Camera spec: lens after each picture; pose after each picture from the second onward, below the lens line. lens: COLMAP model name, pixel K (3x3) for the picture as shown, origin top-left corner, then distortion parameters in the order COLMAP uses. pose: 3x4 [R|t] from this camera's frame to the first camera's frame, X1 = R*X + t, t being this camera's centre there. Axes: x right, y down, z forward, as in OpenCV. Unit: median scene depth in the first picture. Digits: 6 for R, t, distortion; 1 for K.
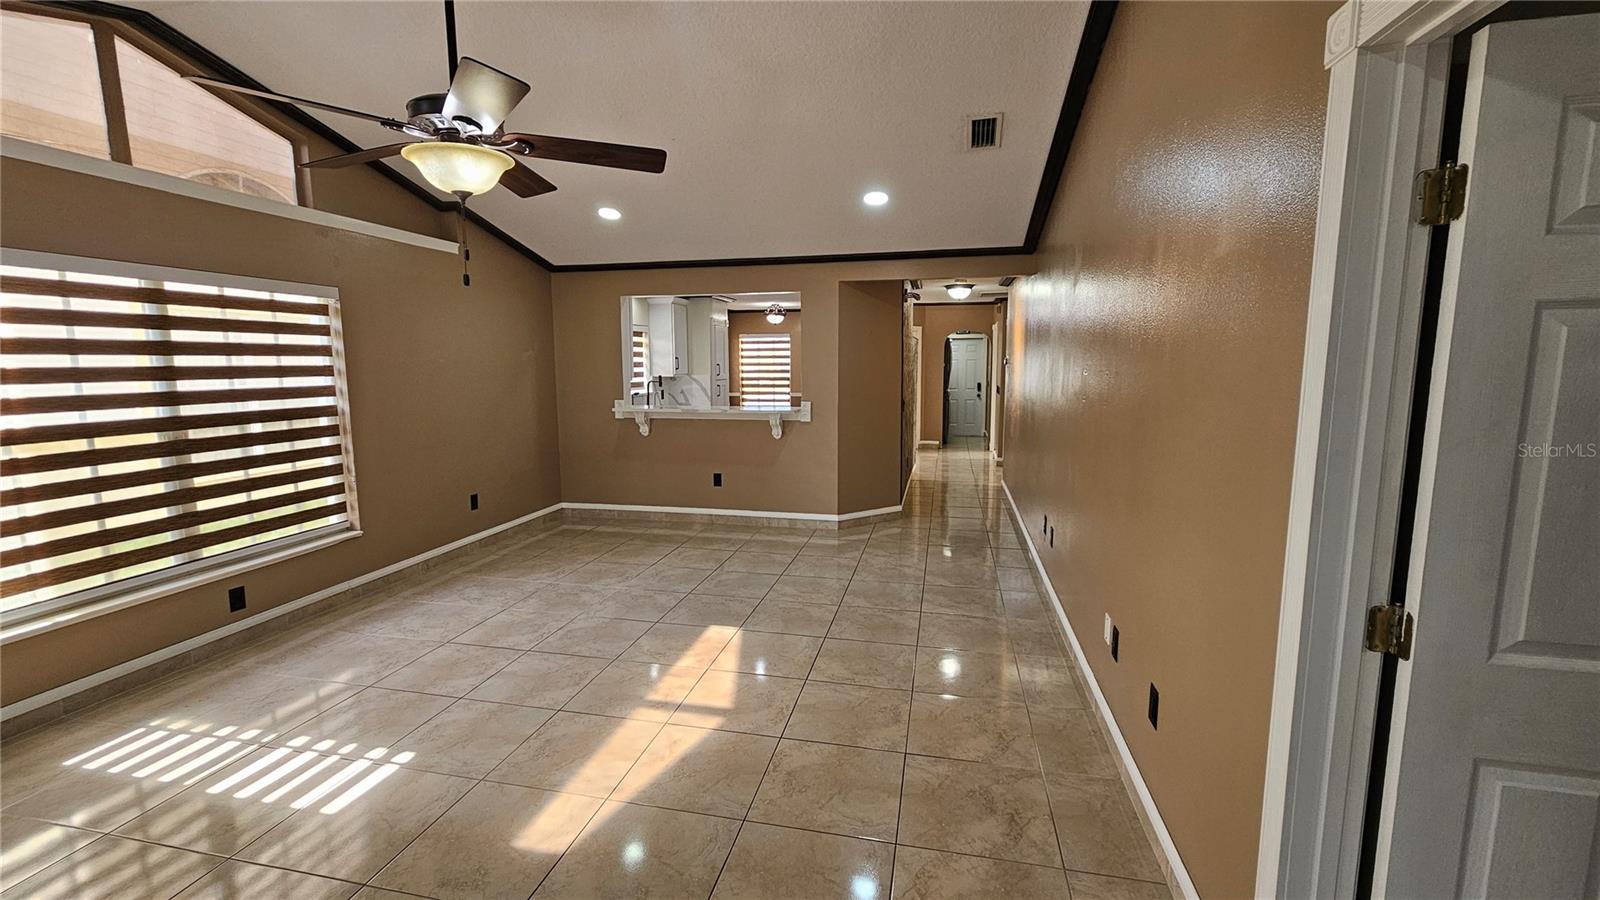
lens RADIAL K [[654.9, 0, 796.7], [0, 654.9, 444.4], [0, 0, 1]] dist [-0.000035, 0.000198]
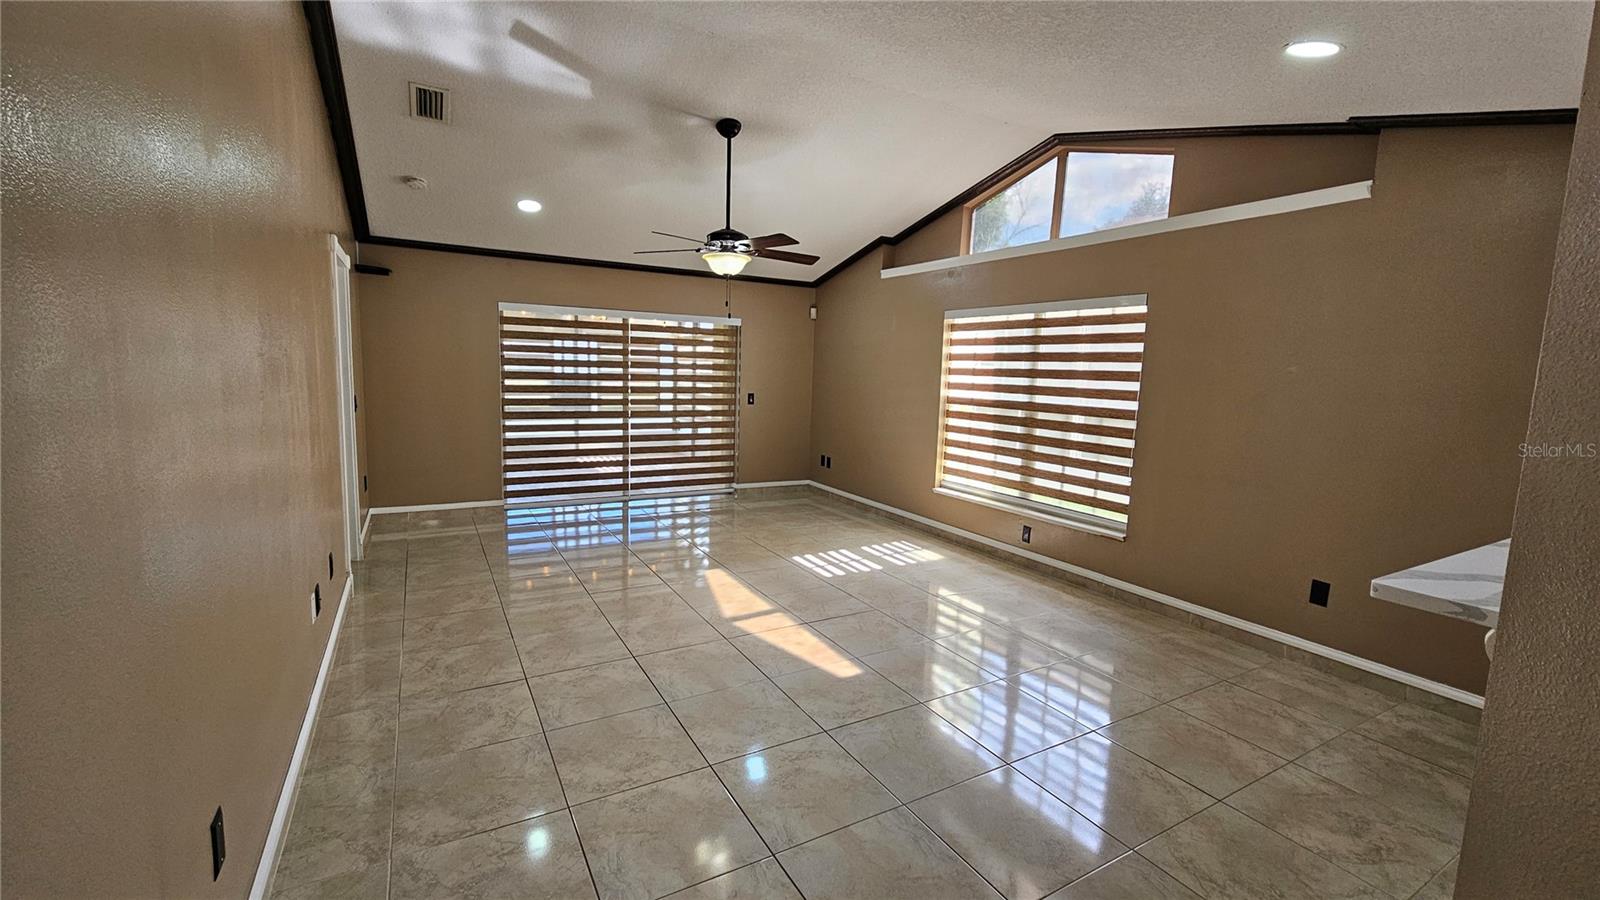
lens RADIAL K [[654.9, 0, 796.7], [0, 654.9, 444.4], [0, 0, 1]] dist [-0.000035, 0.000198]
pose [[-0.733439, 0.061715, -0.676948, 0.464862], [-0.112059, 0.971268, 0.209957, -0.198249], [0.670455, 0.229848, -0.705450, 1.673706]]
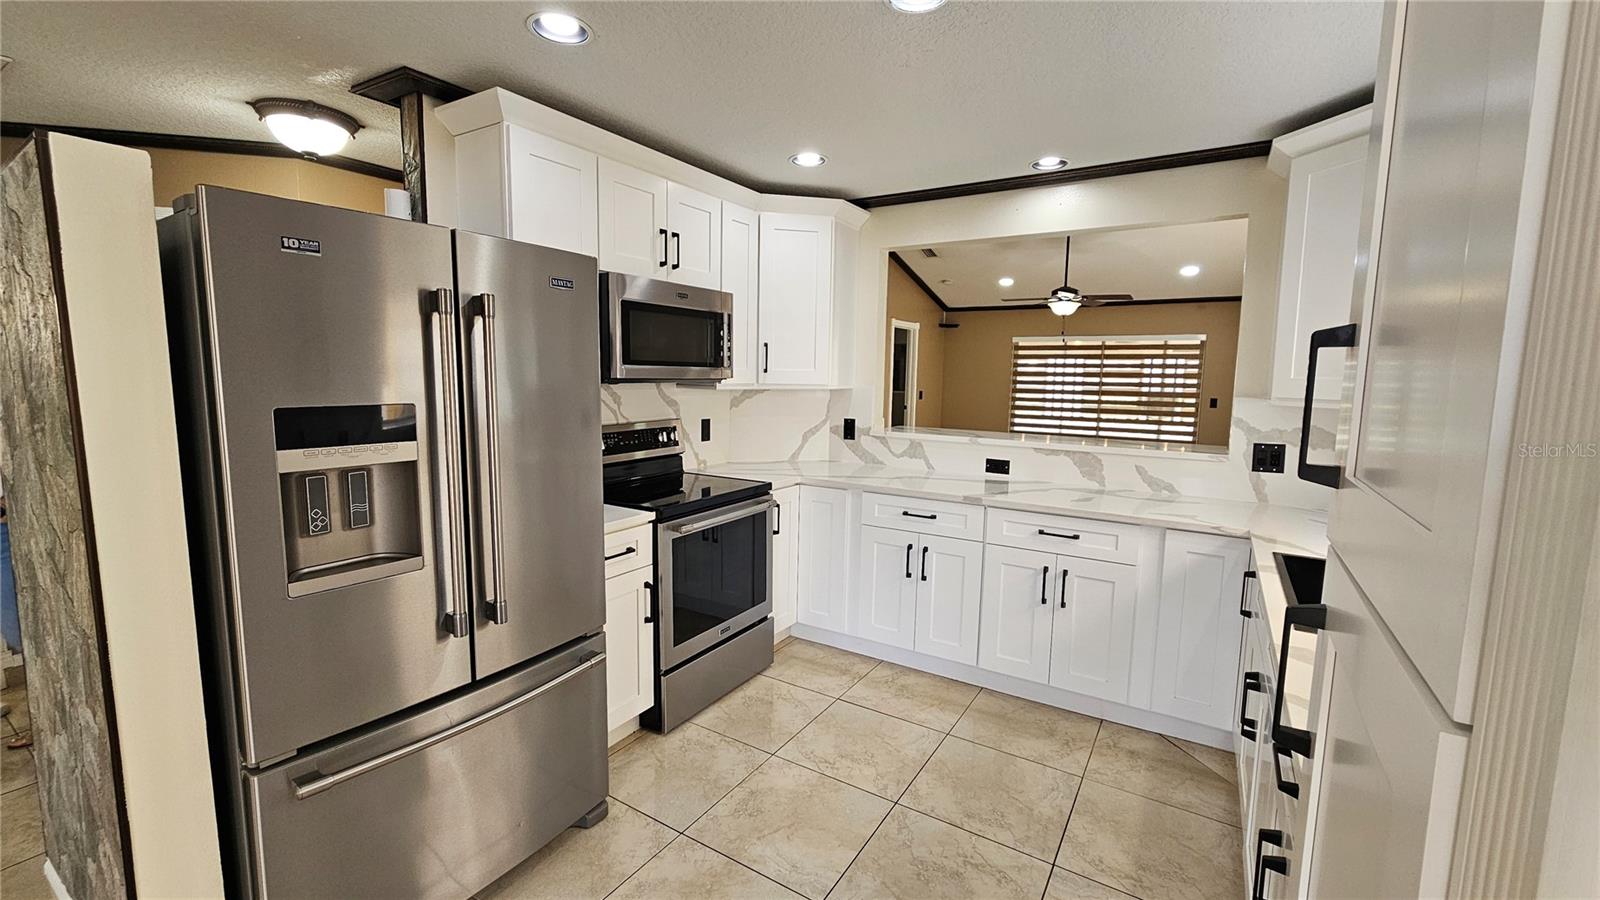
lens RADIAL K [[654.9, 0, 796.7], [0, 654.9, 444.4], [0, 0, 1]] dist [-0.000035, 0.000198]
pose [[-0.942880, -0.047678, 0.329702, -0.200237], [0.030532, 0.973172, 0.228042, -0.328609], [-0.331729, 0.225083, -0.916130, 2.786140]]
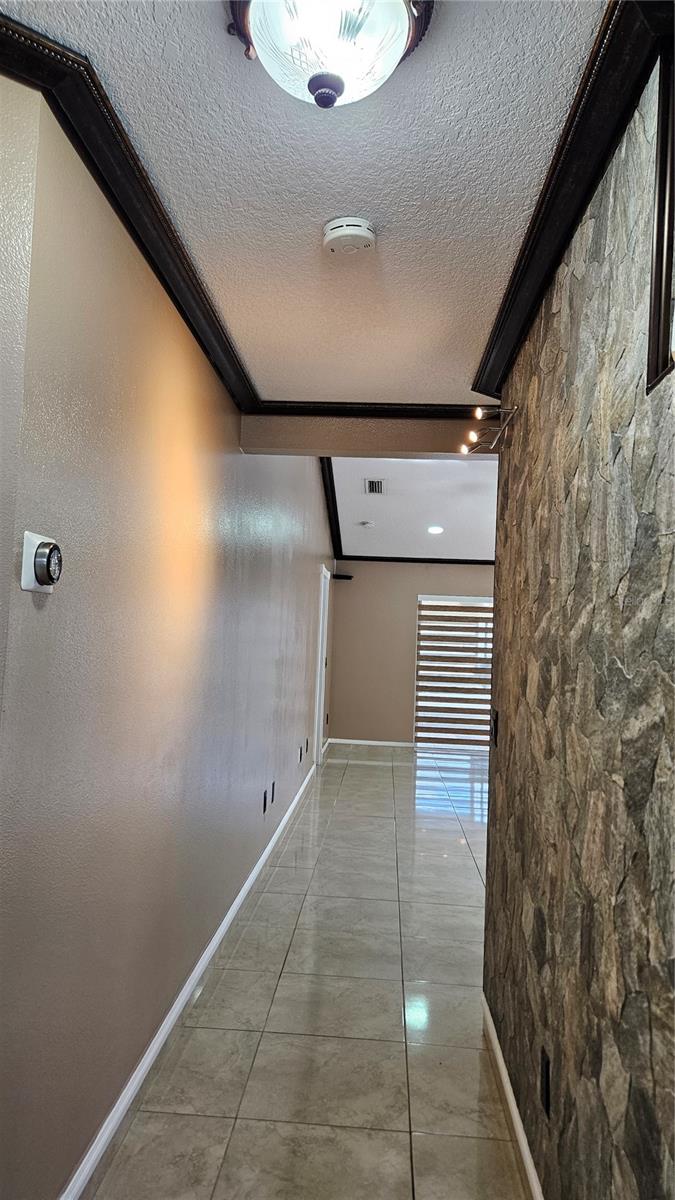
lens RADIAL K [[788.6, 0, 336.1], [0, 788.6, 584.9], [0, 0, 1]] dist [0.042678, -0.001428]
pose [[-0.986046, -0.045901, -0.160019, 0.598555], [-0.055709, 0.996798, 0.057355, -0.291678], [0.156874, 0.065469, -0.985446, 2.584195]]
